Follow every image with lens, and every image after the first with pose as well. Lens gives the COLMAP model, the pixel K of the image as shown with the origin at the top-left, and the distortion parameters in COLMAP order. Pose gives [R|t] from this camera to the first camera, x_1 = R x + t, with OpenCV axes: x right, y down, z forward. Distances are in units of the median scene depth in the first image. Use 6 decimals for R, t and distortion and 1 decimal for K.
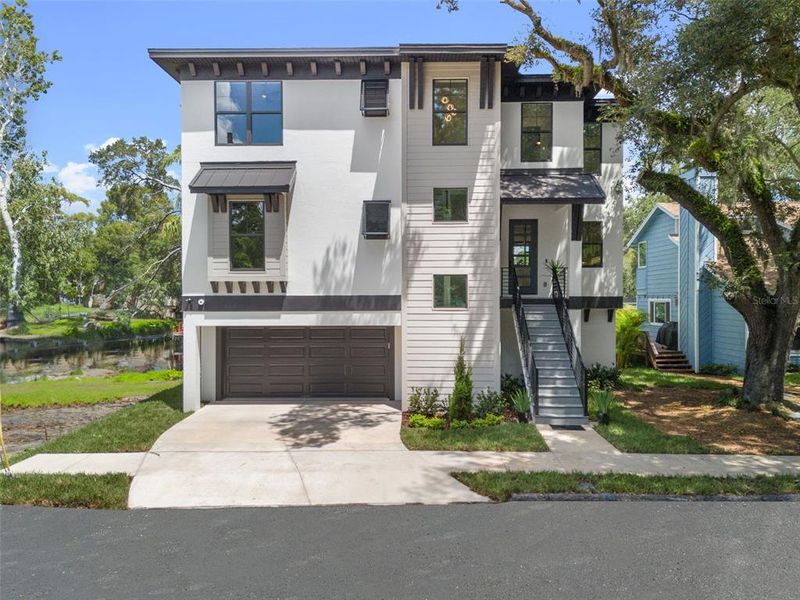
lens RADIAL K [[470.4, 0, 387.2], [0, 470.4, 299.7], [0, 0, 1]] dist [0.022255, -0.001542]
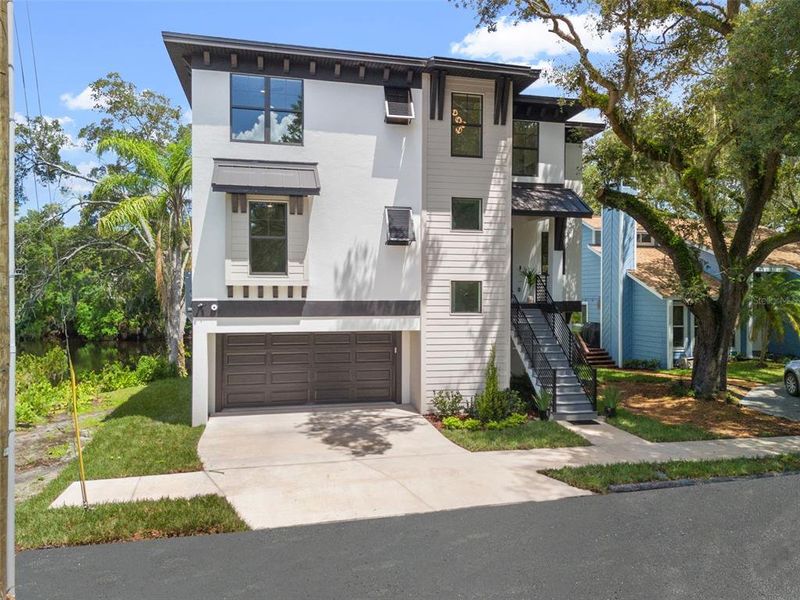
lens RADIAL K [[470.4, 0, 387.2], [0, 470.4, 299.7], [0, 0, 1]] dist [0.022255, -0.001542]
pose [[0.979467, 0.002992, 0.201583, -0.248177], [-0.002535, 0.999994, -0.002526, -0.008711], [-0.201589, 0.001963, 0.979468, 0.014594]]
